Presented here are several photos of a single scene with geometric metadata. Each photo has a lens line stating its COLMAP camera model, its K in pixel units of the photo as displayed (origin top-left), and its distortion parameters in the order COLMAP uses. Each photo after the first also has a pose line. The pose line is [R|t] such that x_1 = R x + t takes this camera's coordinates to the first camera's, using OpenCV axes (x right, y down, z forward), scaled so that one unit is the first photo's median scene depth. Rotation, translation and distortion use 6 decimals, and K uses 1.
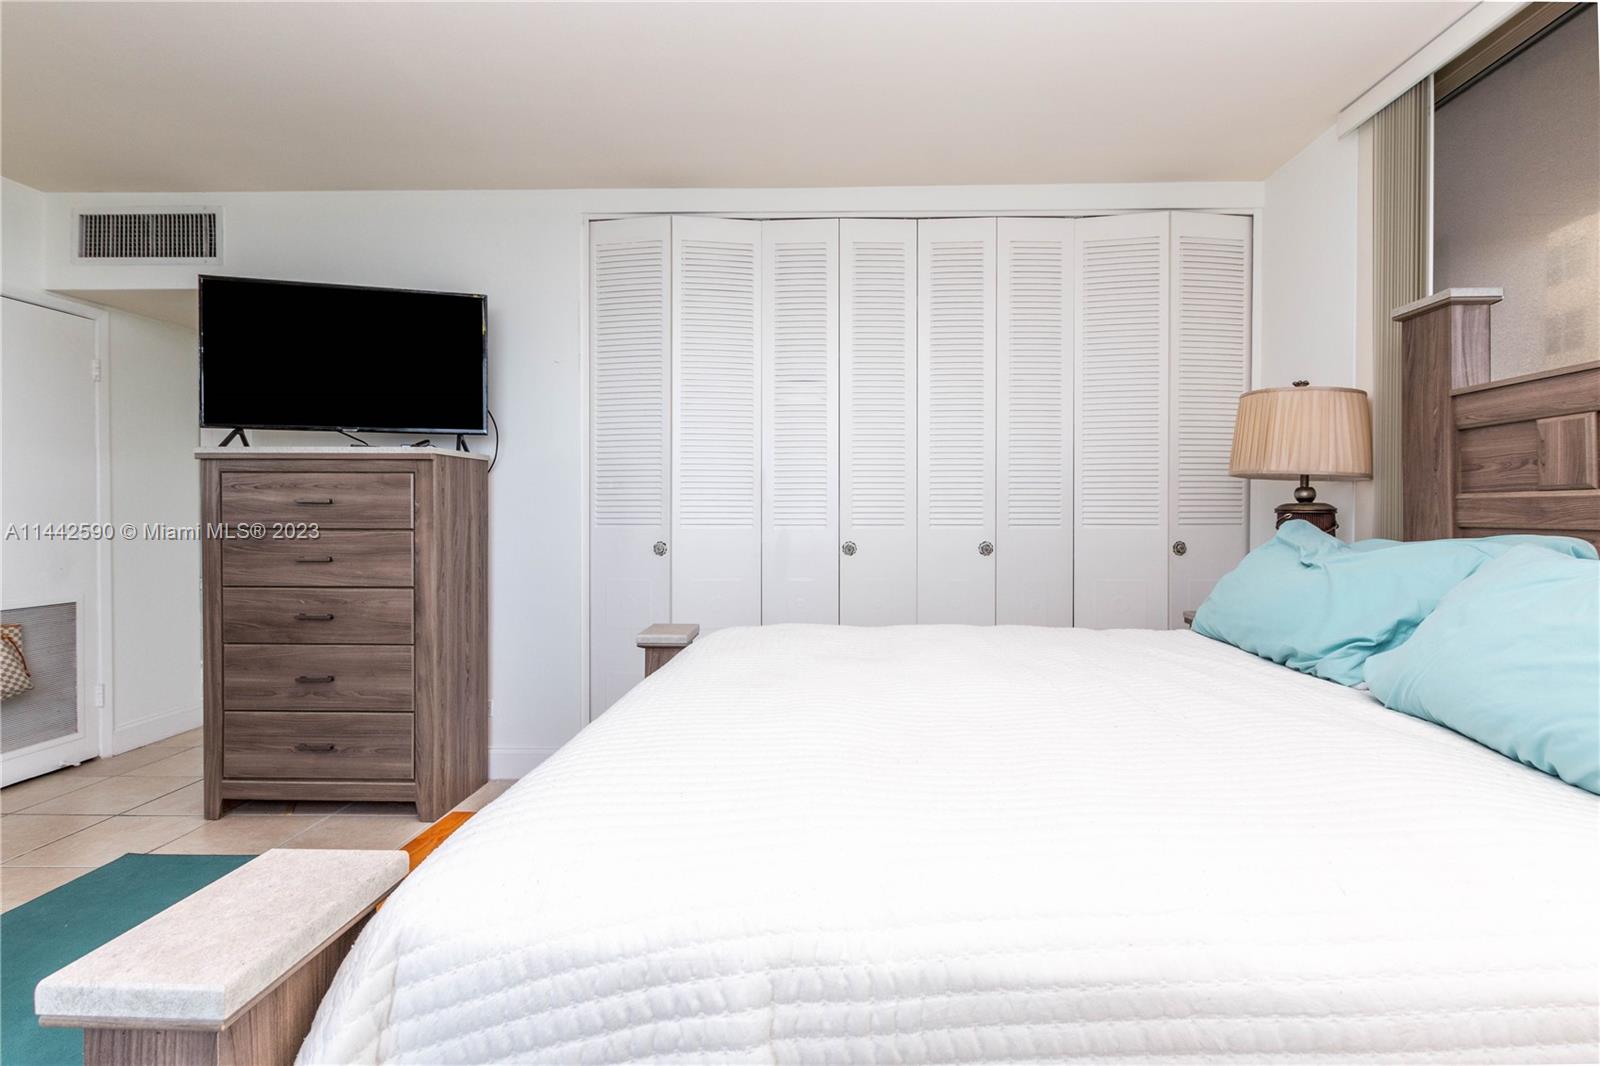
lens RADIAL K [[726.8, 0, 801.9], [0, 726.8, 508.0], [0, 0, 1]] dist [0.002111, -0.000209]
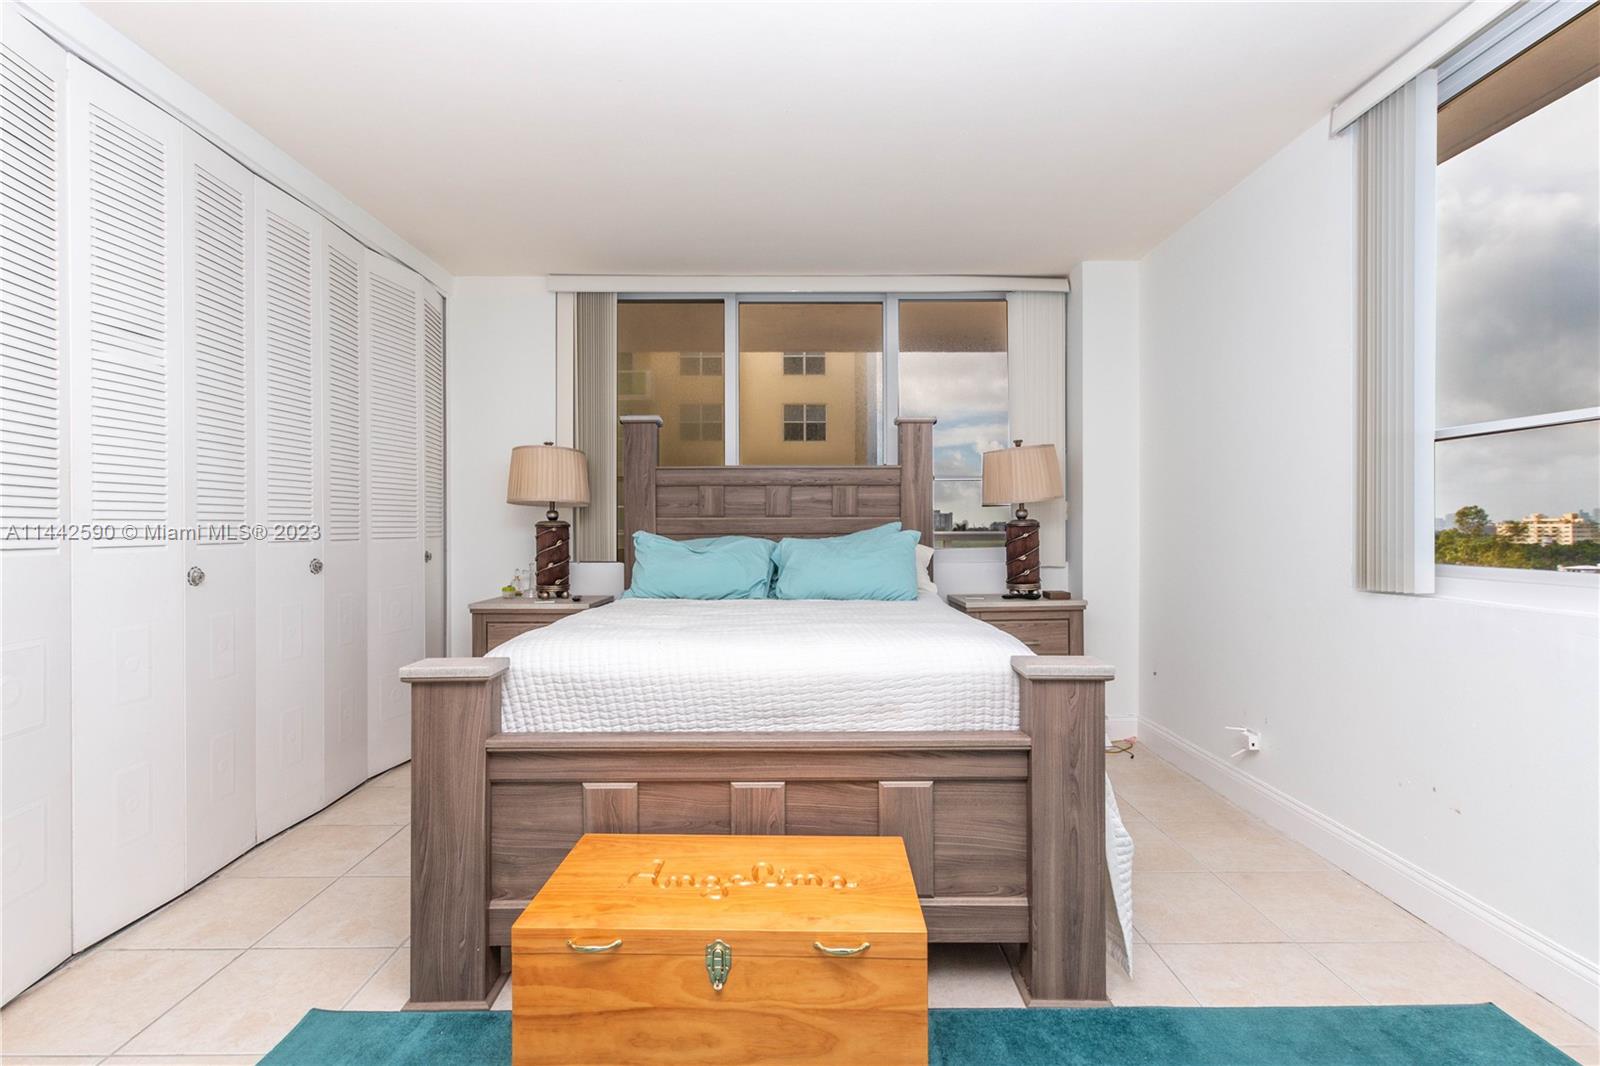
lens RADIAL K [[726.8, 0, 801.9], [0, 726.8, 508.0], [0, 0, 1]] dist [0.002111, -0.000209]
pose [[-0.034197, 0.026636, 0.999060, -0.879497], [-0.003932, 0.999633, -0.026786, 0.005163], [-0.999407, -0.004844, -0.034080, 0.519658]]
